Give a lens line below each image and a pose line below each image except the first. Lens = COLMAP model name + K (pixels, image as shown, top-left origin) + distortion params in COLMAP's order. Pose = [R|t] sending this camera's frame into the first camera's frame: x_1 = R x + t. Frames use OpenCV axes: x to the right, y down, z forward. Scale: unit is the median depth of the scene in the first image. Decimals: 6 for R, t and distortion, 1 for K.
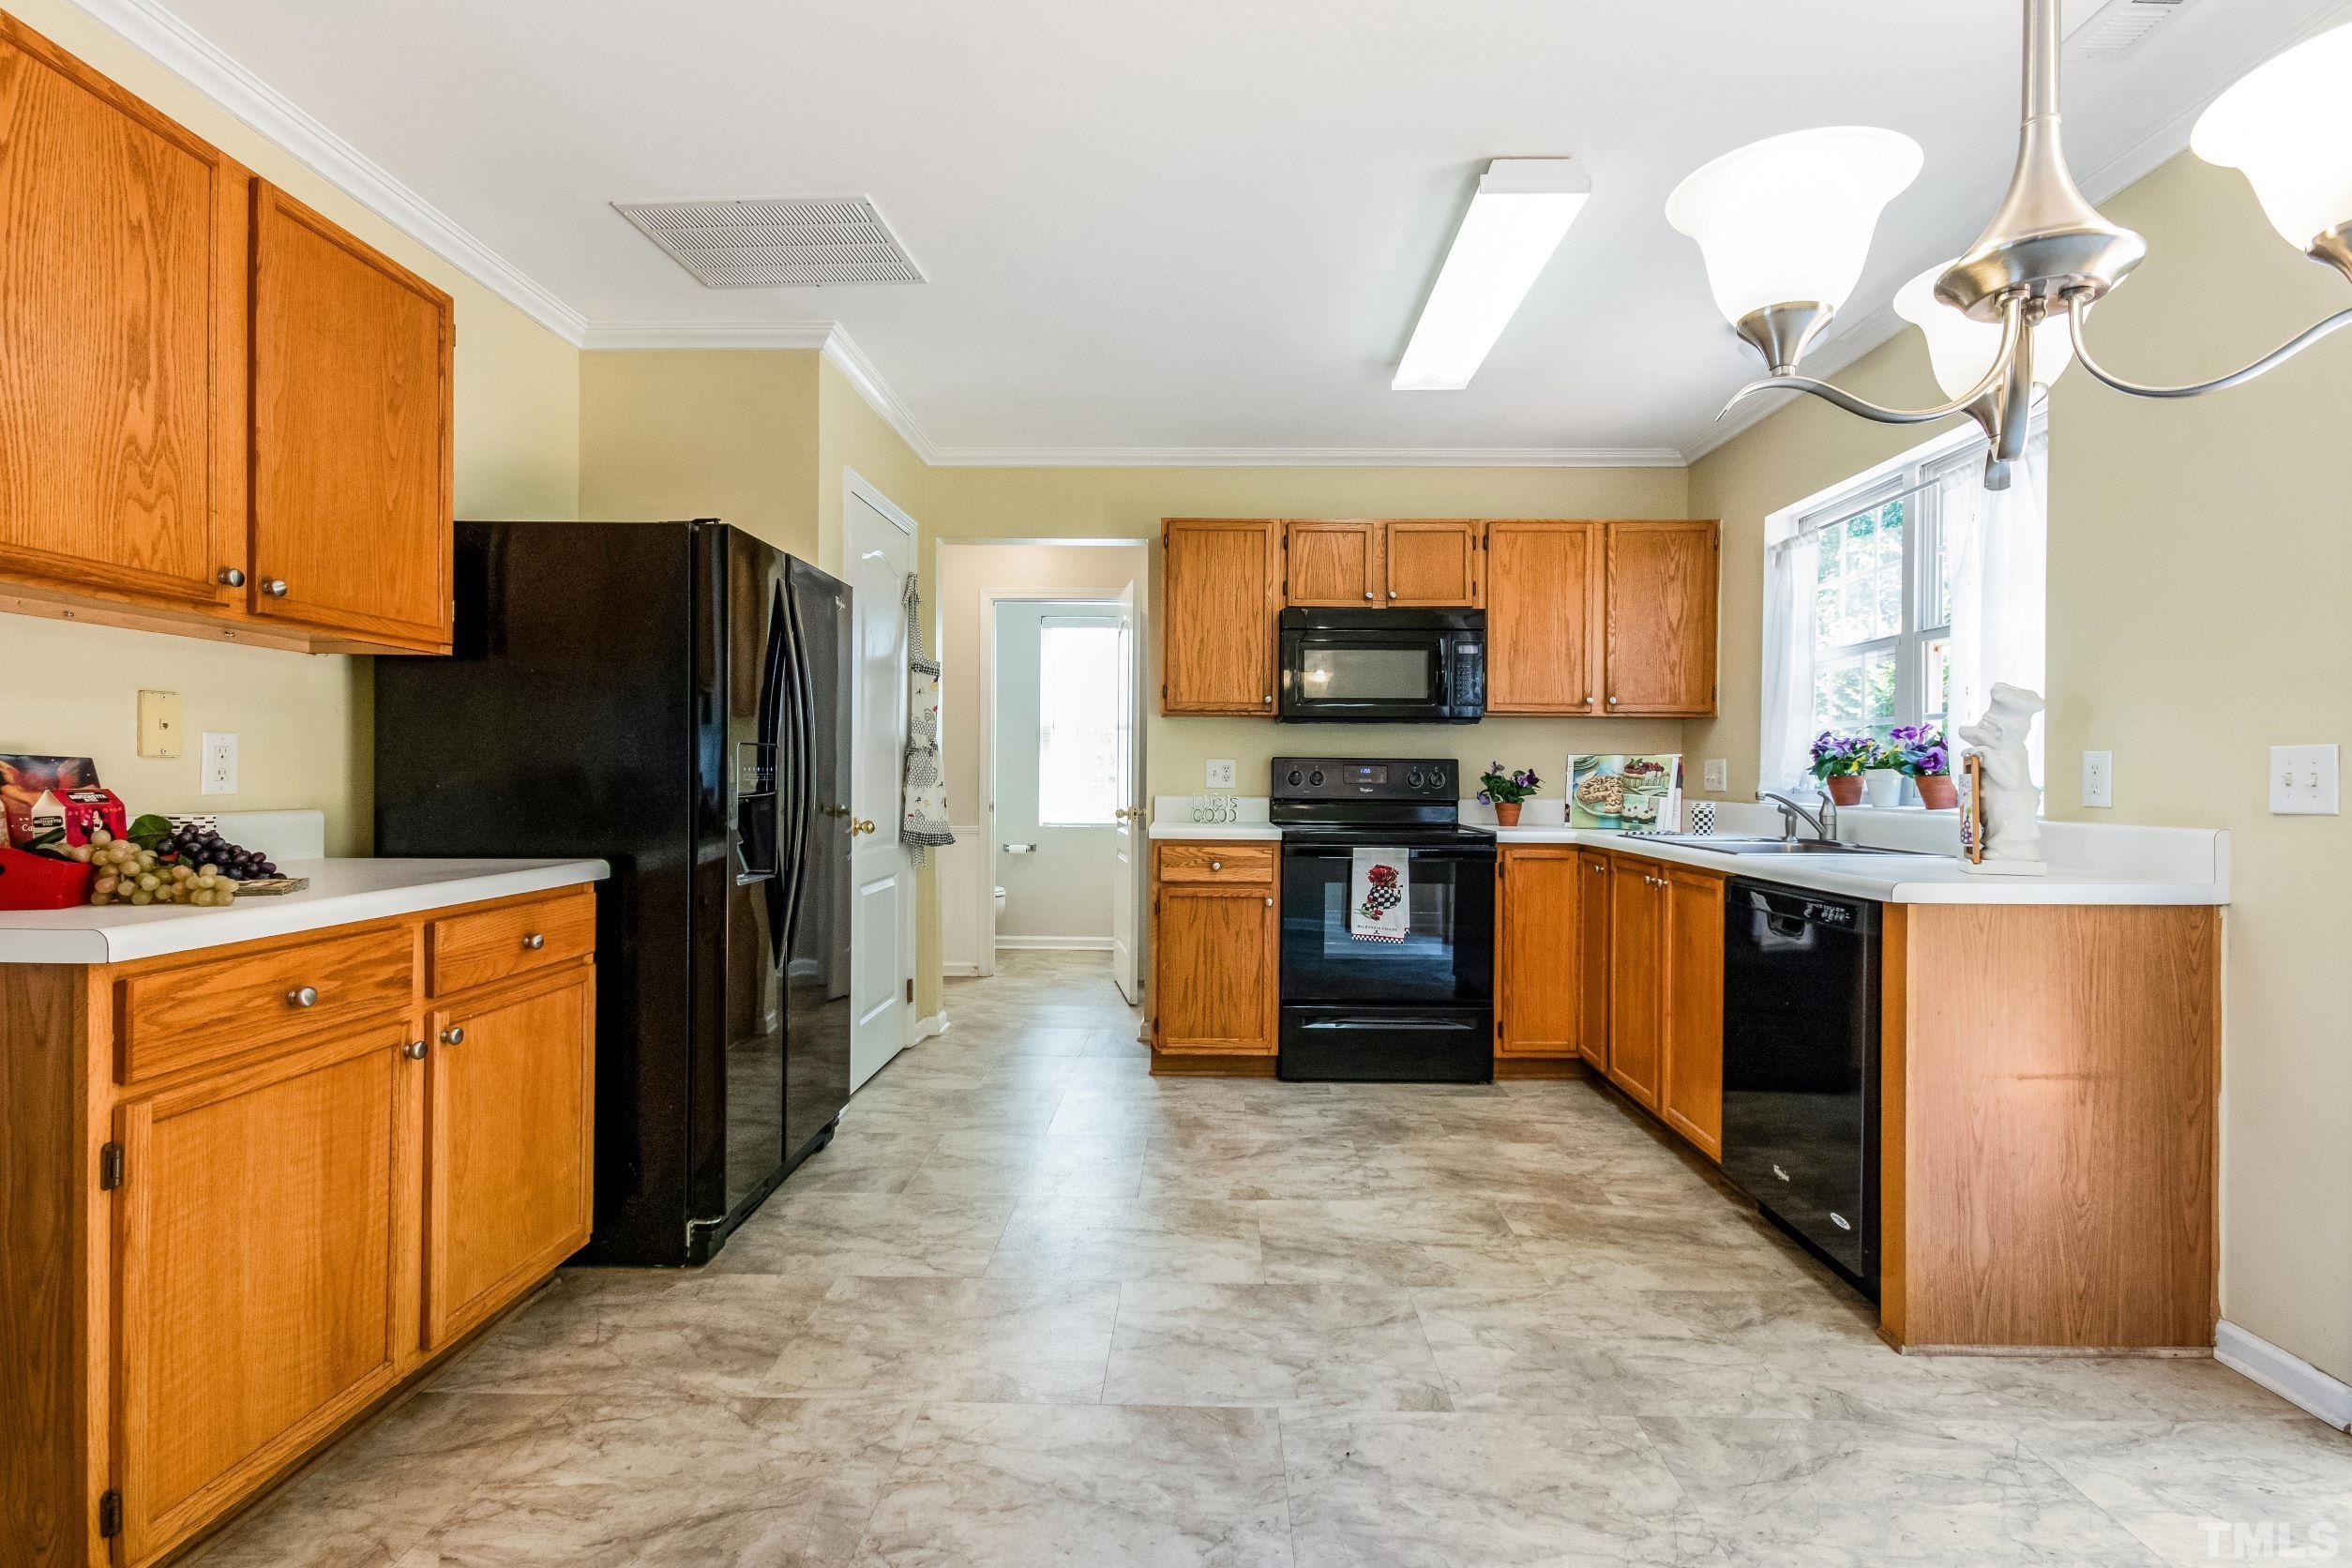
lens RADIAL K [[1080.0, 0, 1104.7], [0, 1080.0, 781.8], [0, 0, 1]] dist [-0.000568, -0.000263]
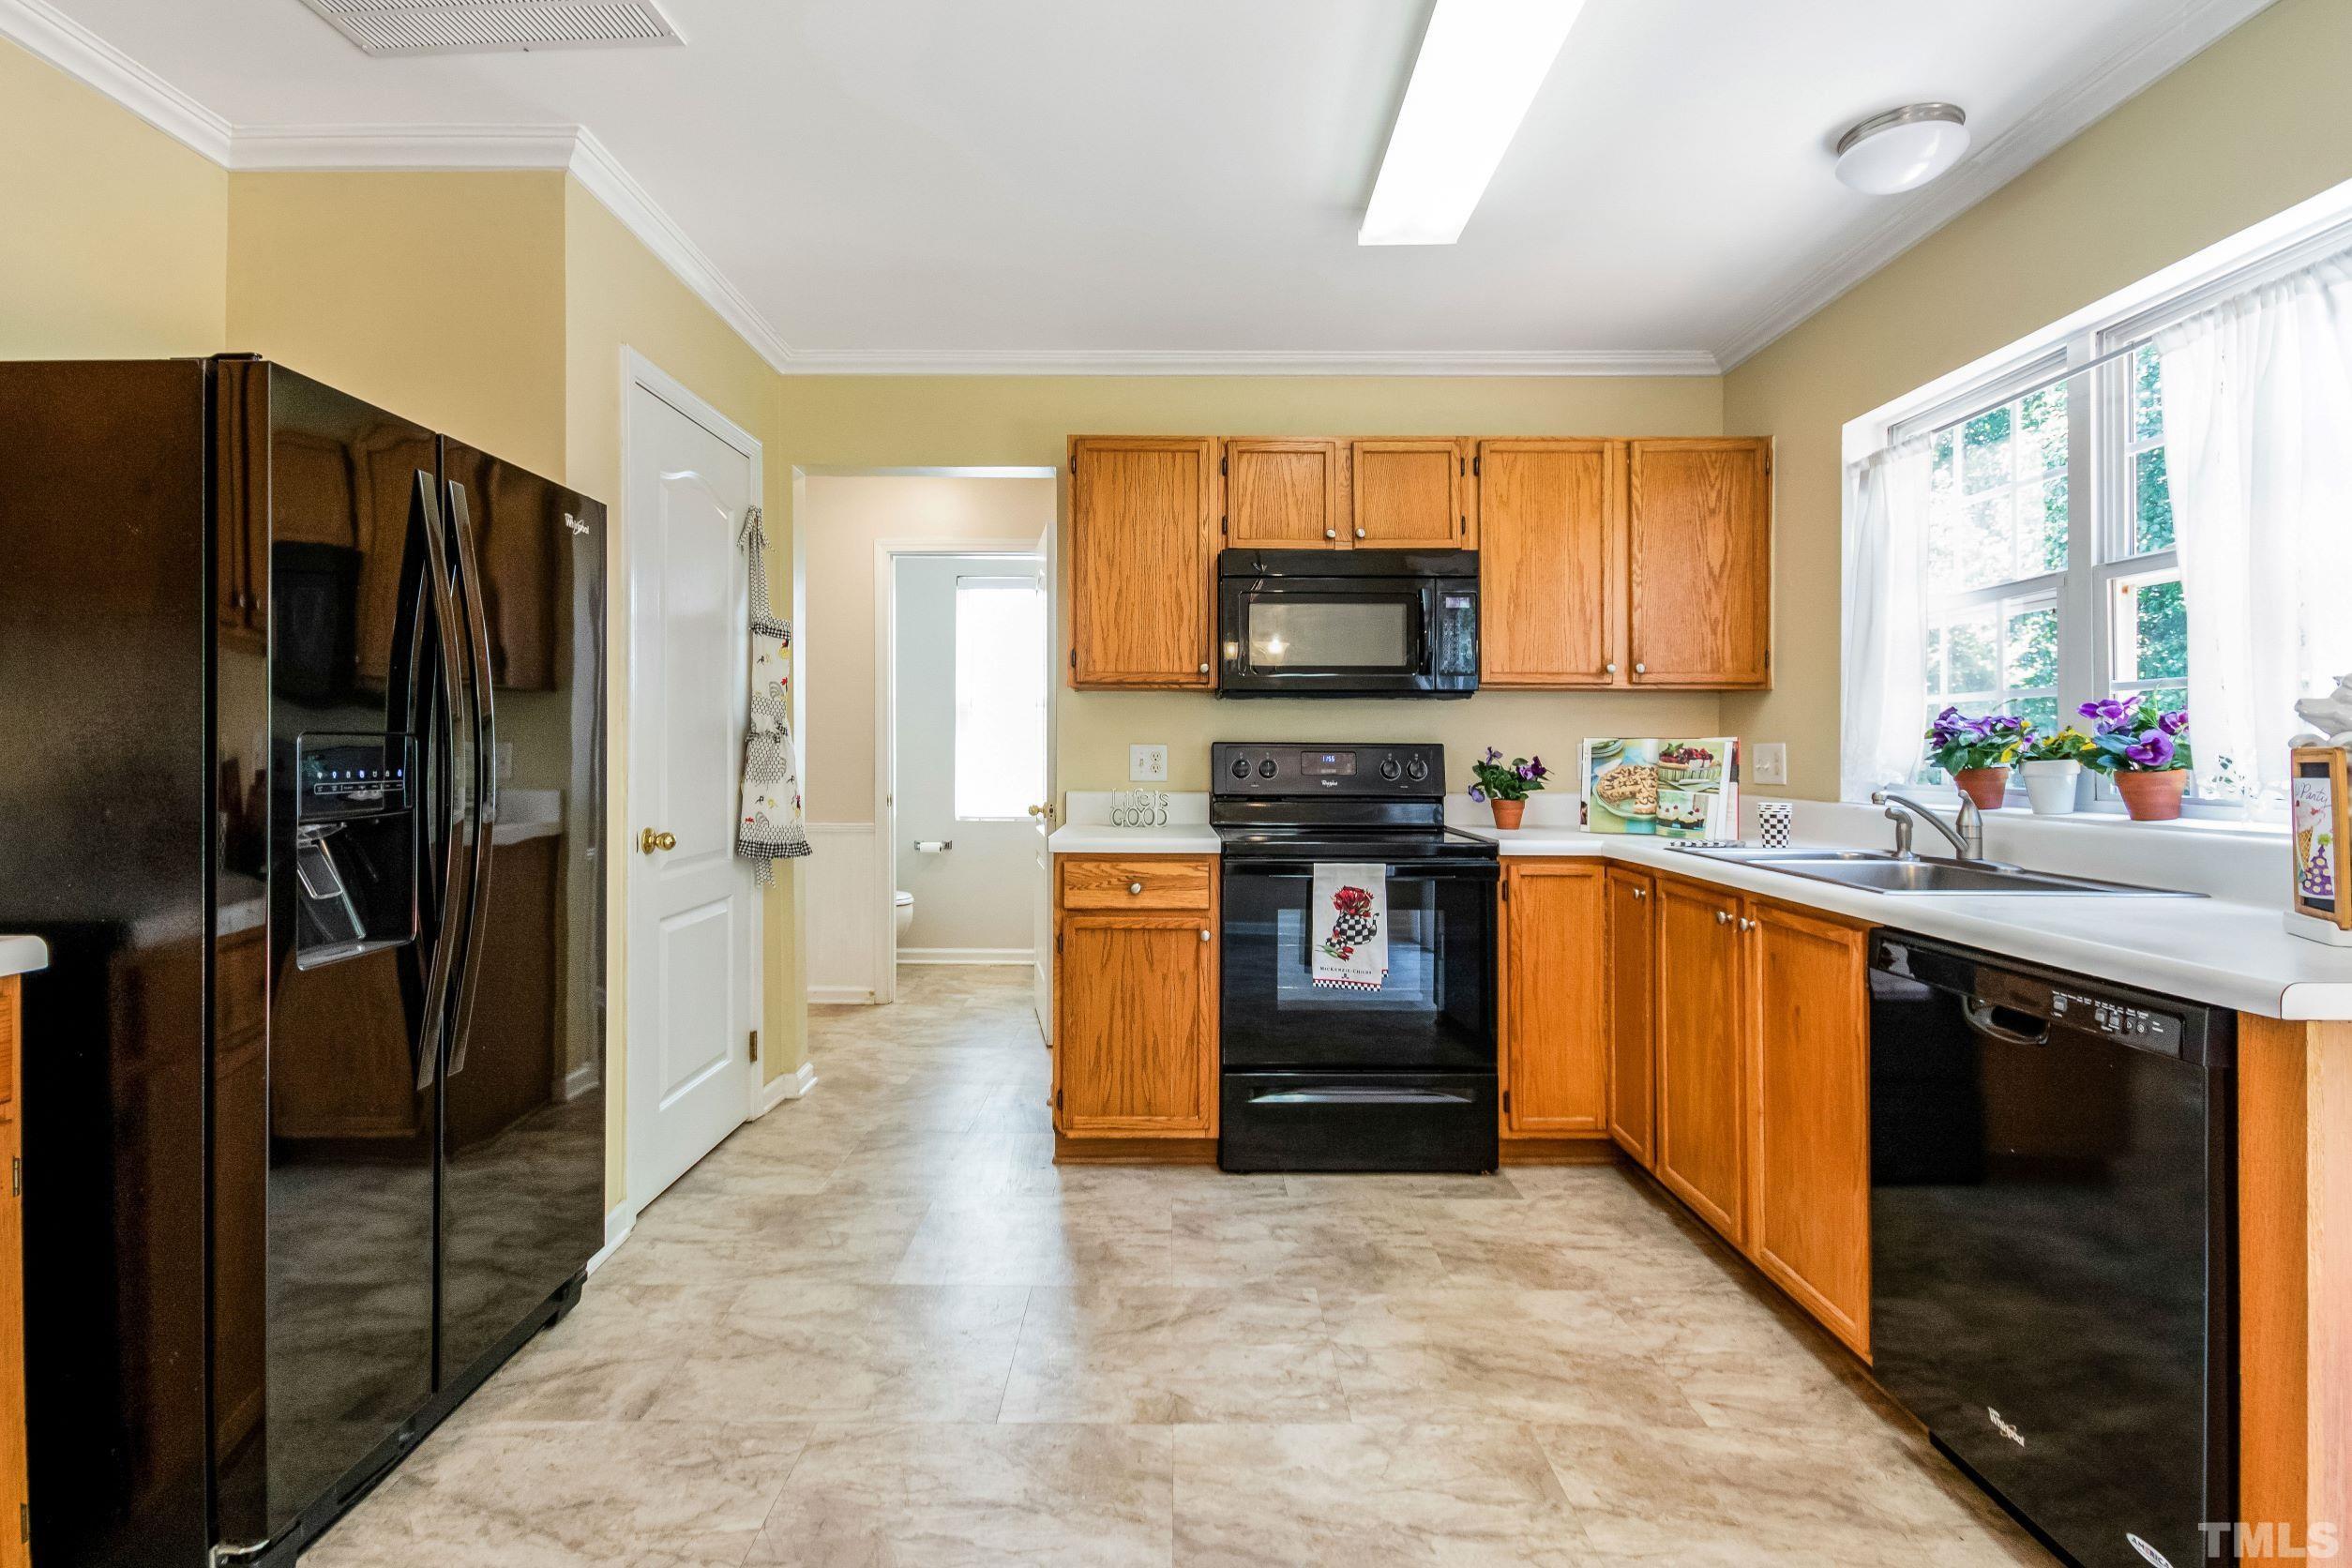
lens RADIAL K [[1124.2, 0, 1177.2], [0, 1124.2, 751.1], [0, 0, 1]] dist [0.018374, 0.000257]
pose [[0.994435, -0.007622, 0.105078, 0.054505], [0.008592, 0.999925, -0.008779, -0.011591], [-0.105003, 0.009633, 0.994425, 0.232628]]
